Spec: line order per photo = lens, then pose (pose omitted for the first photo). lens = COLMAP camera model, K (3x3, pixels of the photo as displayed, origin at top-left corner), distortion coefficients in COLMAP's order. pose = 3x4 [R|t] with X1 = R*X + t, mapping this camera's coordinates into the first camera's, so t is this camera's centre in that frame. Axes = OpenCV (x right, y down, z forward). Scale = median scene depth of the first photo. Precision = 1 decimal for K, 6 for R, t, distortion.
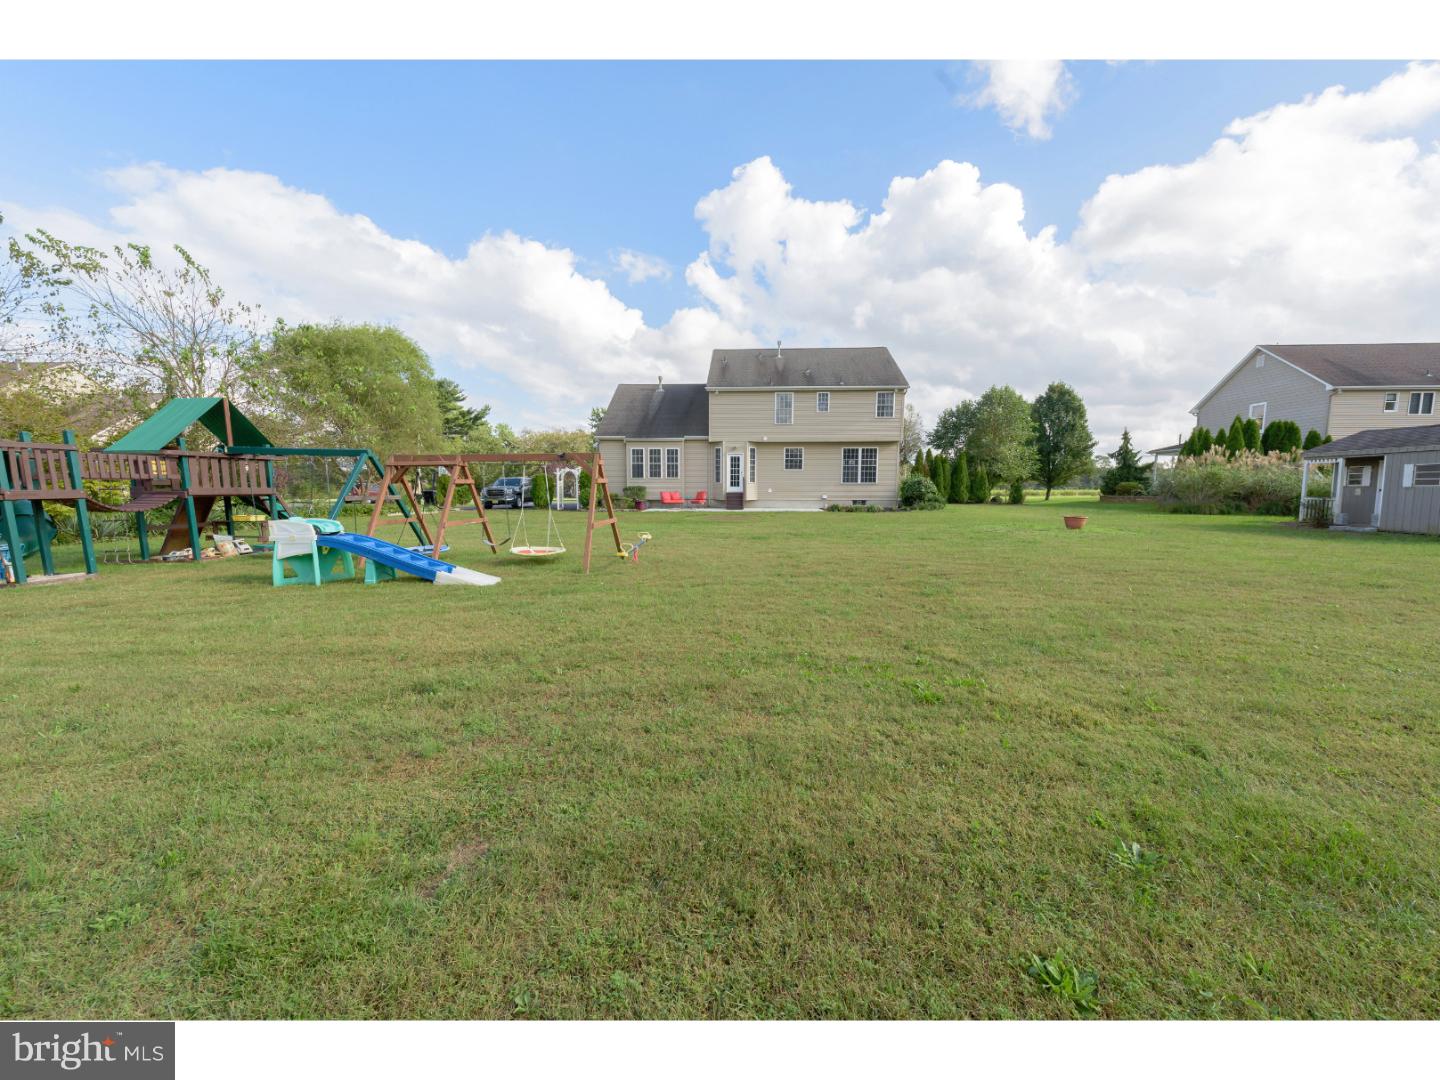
lens RADIAL K [[571.9, 0, 722.7], [0, 571.9, 547.3], [0, 0, 1]] dist [0.005890, -0.001527]
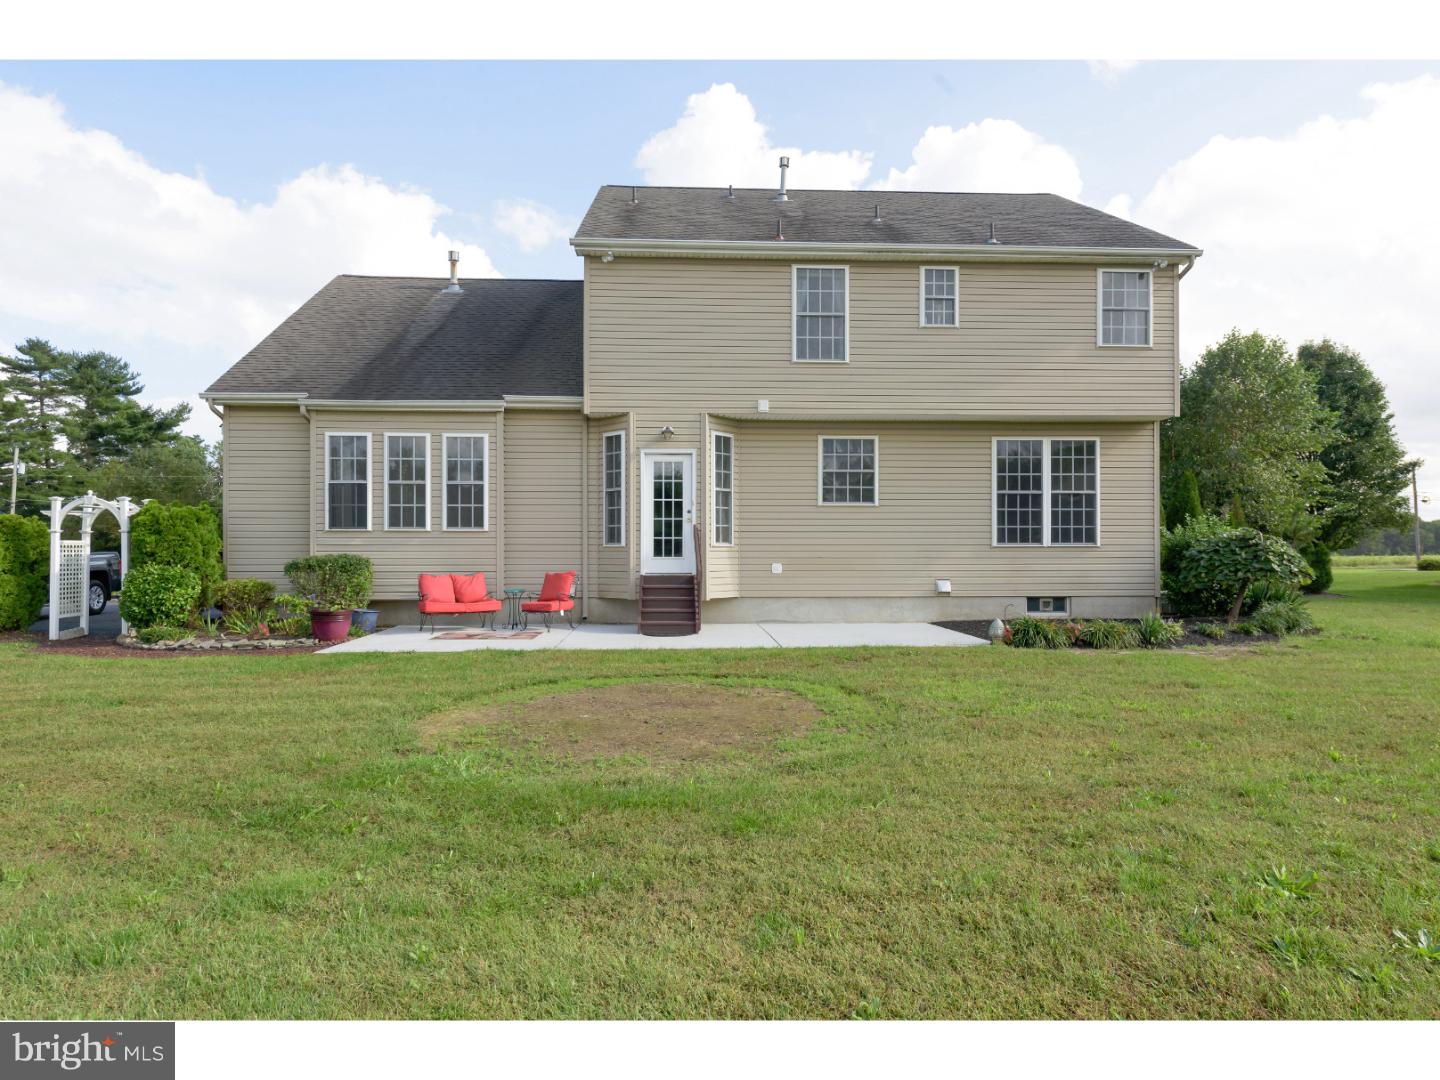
lens RADIAL K [[913.2, 0, 720.5], [0, 913.2, 537.2], [0, 0, 1]] dist [0.005417, 0.000477]
pose [[0.998769, -0.003123, 0.049509, 0.025306], [0.009736, 0.990947, -0.133899, -0.049596], [-0.048643, 0.134216, 0.989758, 0.503624]]
